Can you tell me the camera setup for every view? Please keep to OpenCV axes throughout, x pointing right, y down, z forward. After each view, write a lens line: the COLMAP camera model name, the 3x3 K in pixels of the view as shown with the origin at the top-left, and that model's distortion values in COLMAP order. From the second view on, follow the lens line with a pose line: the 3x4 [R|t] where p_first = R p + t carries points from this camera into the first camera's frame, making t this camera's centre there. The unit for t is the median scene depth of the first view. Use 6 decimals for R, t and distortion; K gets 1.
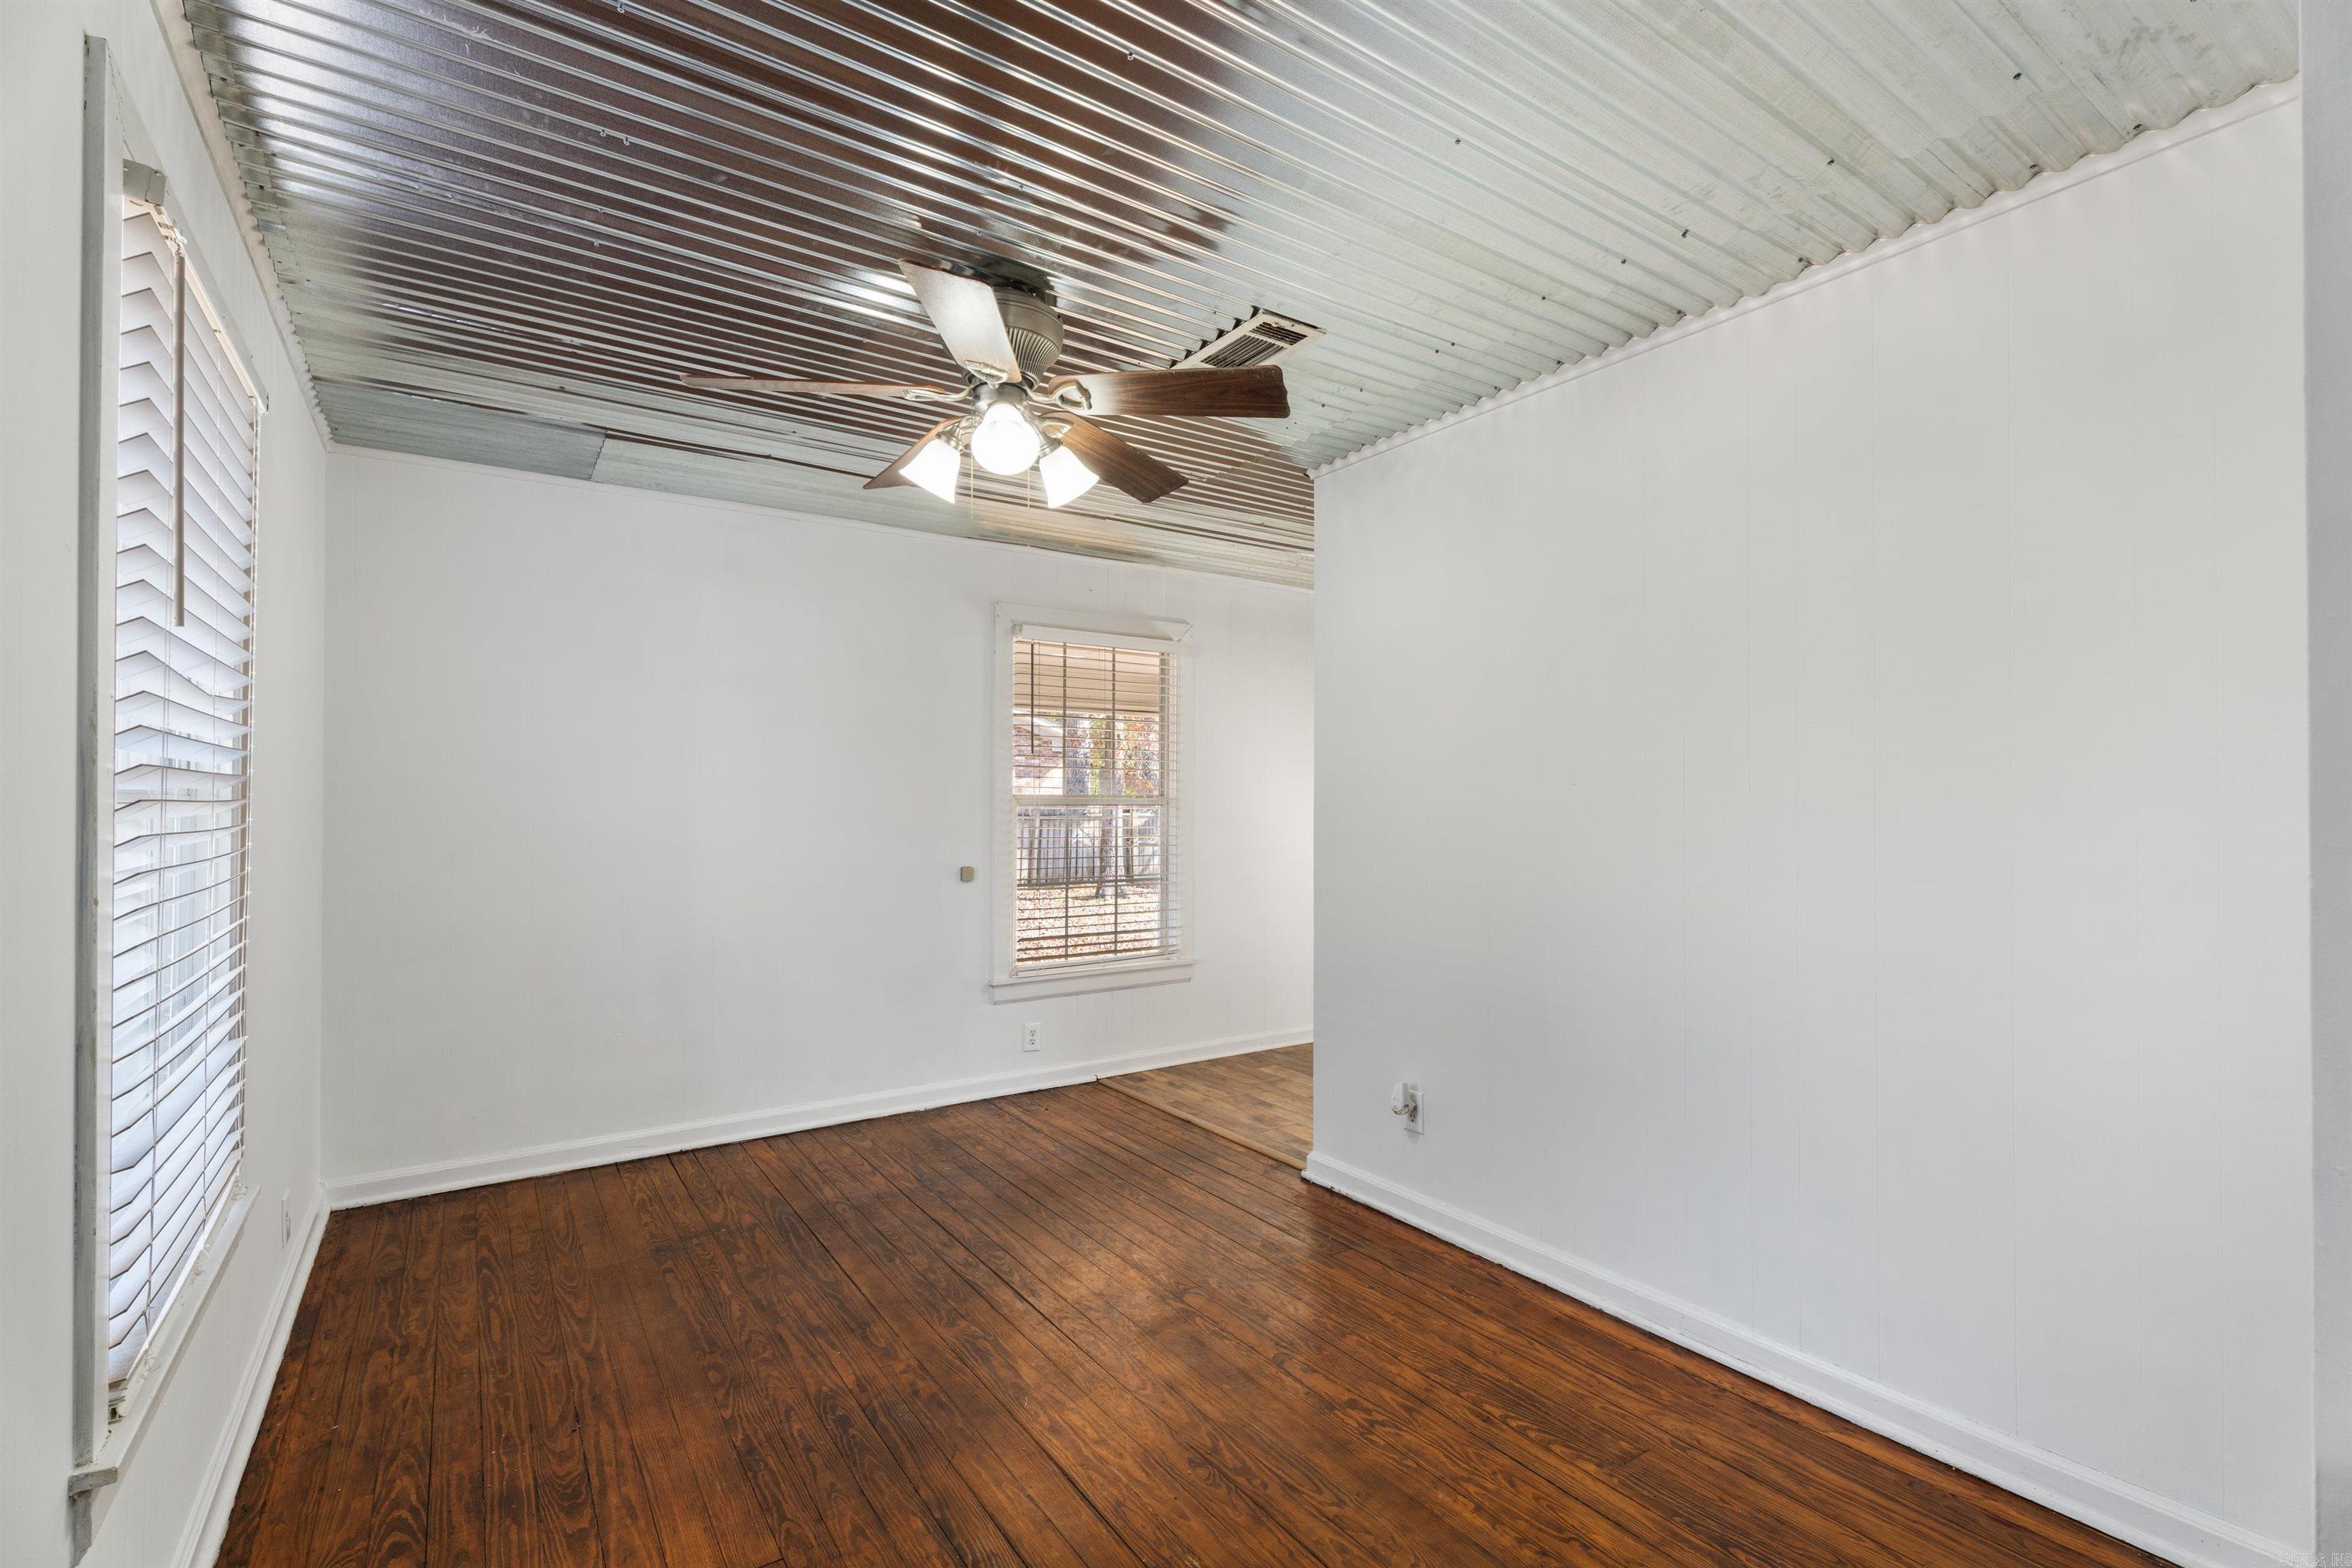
lens RADIAL K [[1045.3, 0, 1176.0], [0, 1045.3, 784.0], [0, 0, 1]] dist [0.008613, -0.000864]
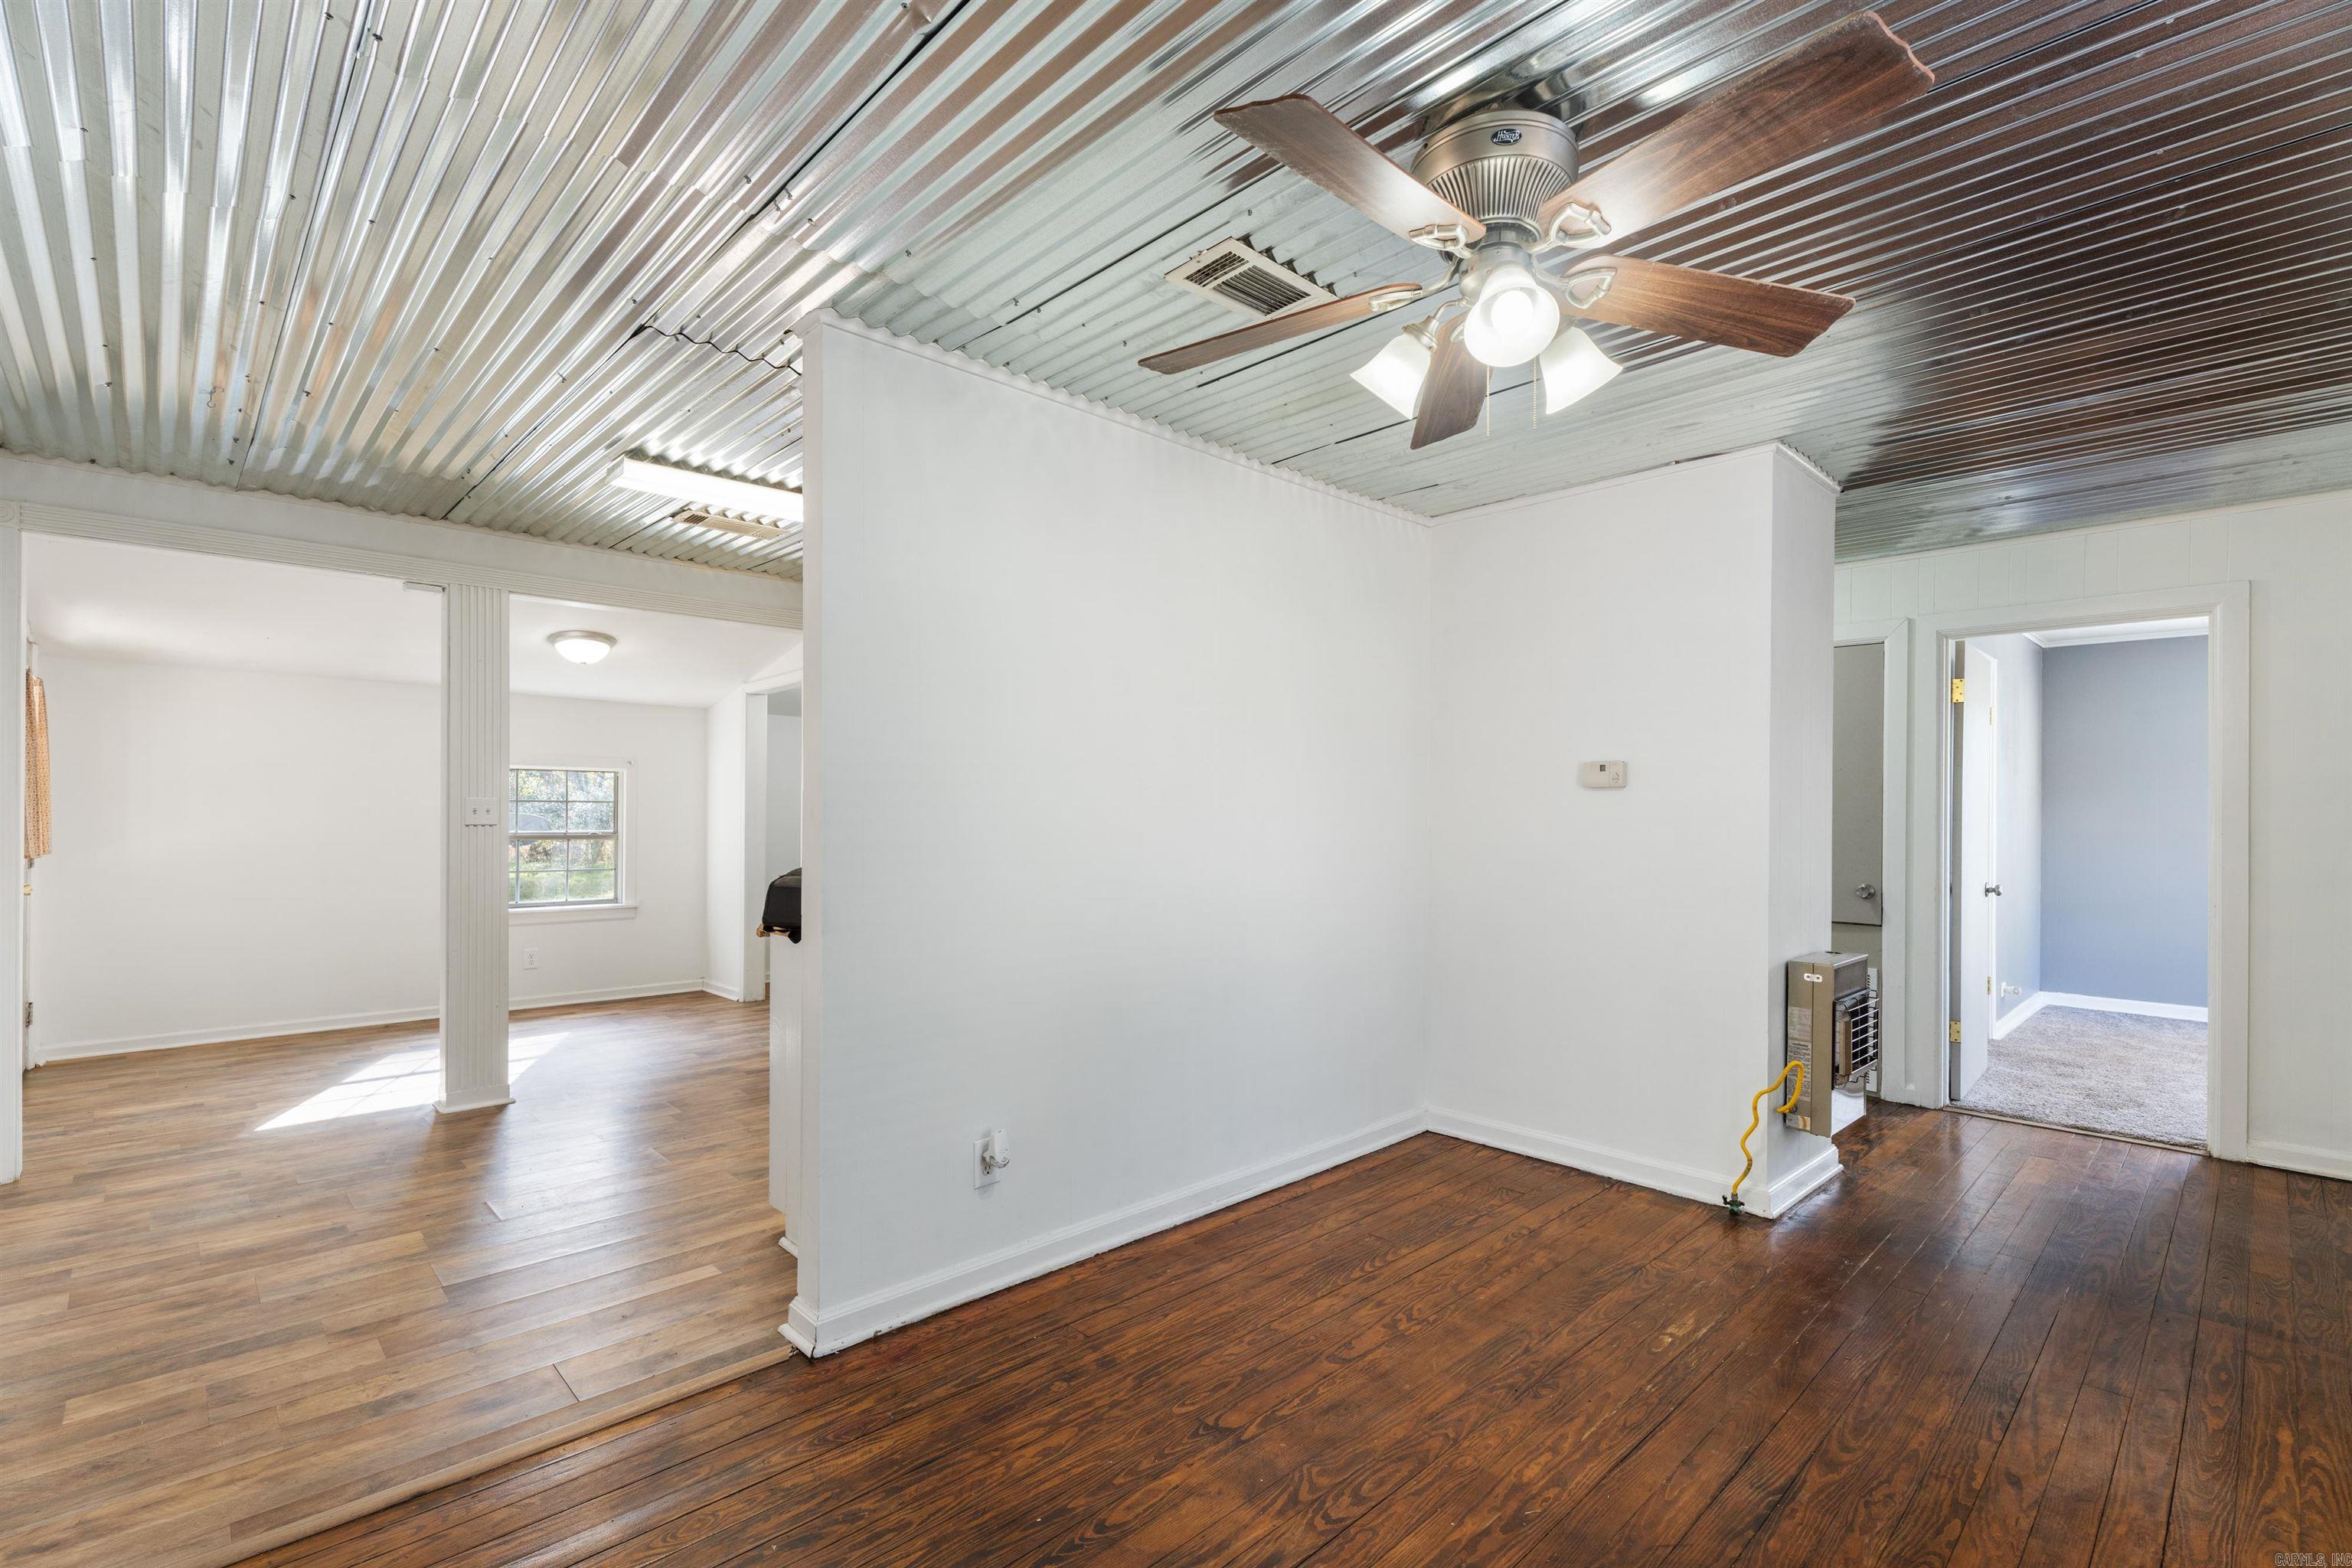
lens RADIAL K [[1057.4, 0, 1160.3], [0, 1057.4, 799.6], [0, 0, 1]] dist [0.001072, -0.000428]
pose [[-0.158177, 0.005605, 0.987395, -0.845003], [-0.026993, 0.999586, -0.009999, 0.025339], [-0.987042, -0.028234, -0.157960, 1.295690]]
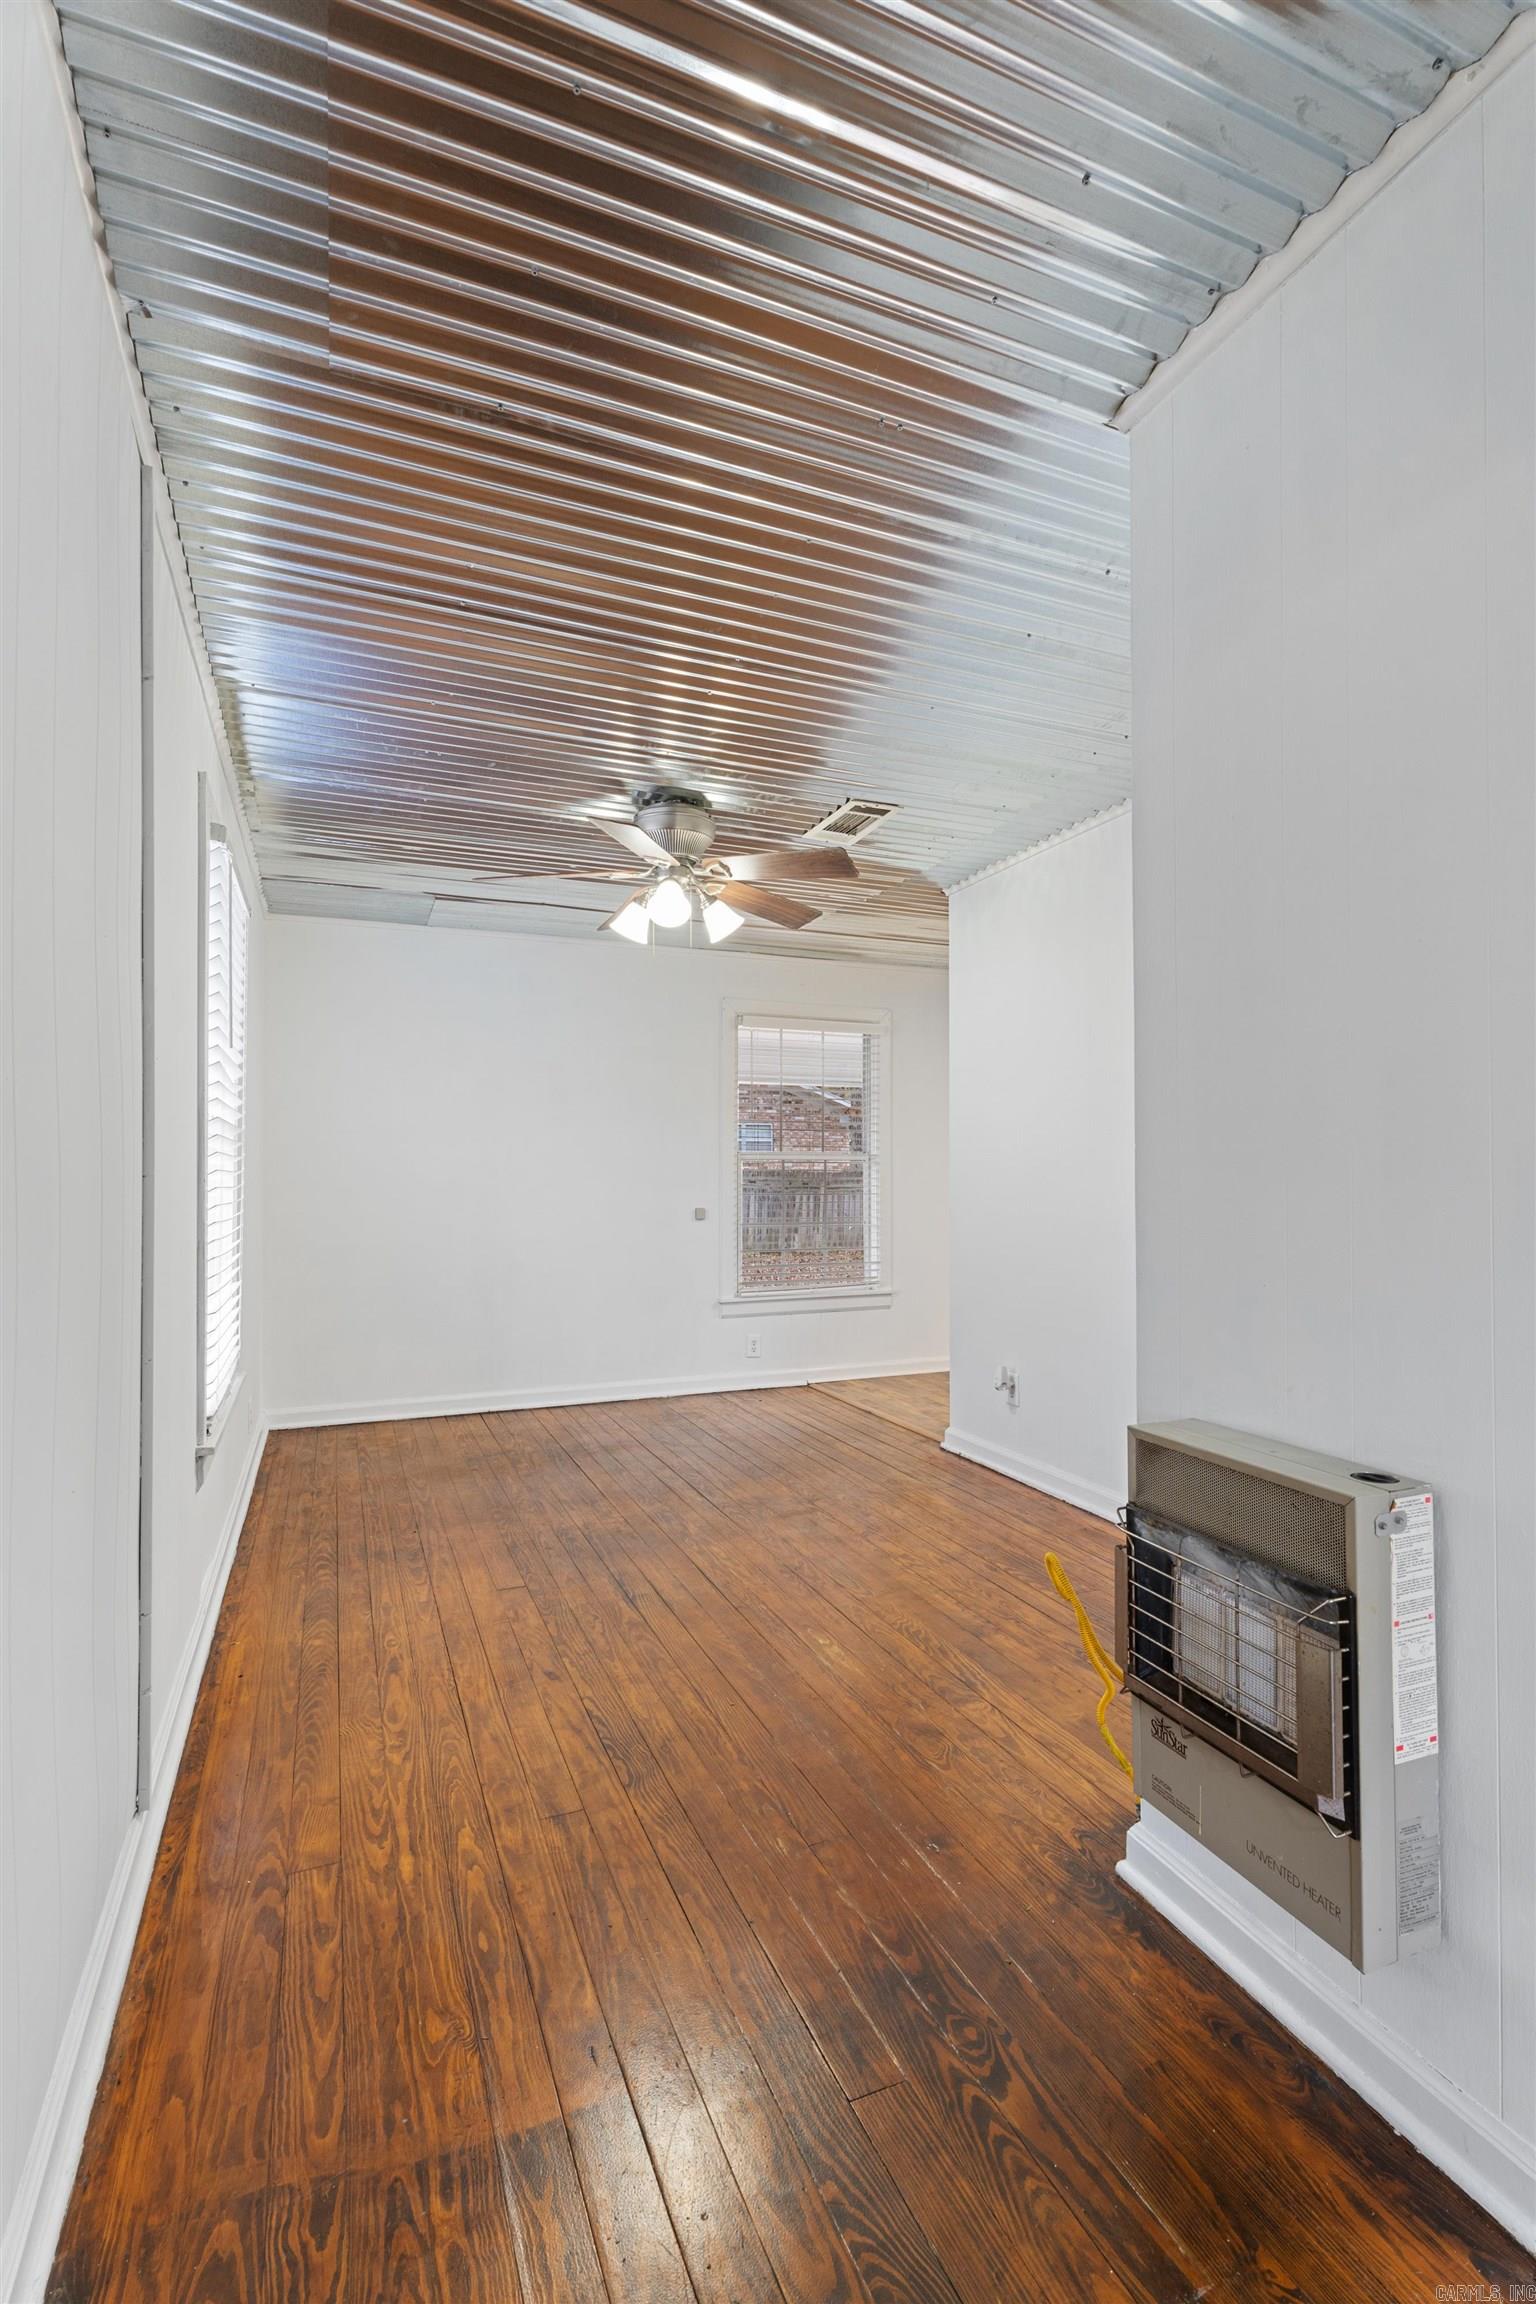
lens RADIAL K [[1043.8, 0, 768.0], [0, 1043.8, 1152.0], [0, 0, 1]] dist [0.000038, -0.000322]
pose [[0.979350, -0.007732, -0.202026, 0.250015], [0.006317, 0.999951, -0.007650, 0.038398], [0.202075, 0.006216, 0.979350, -0.404907]]
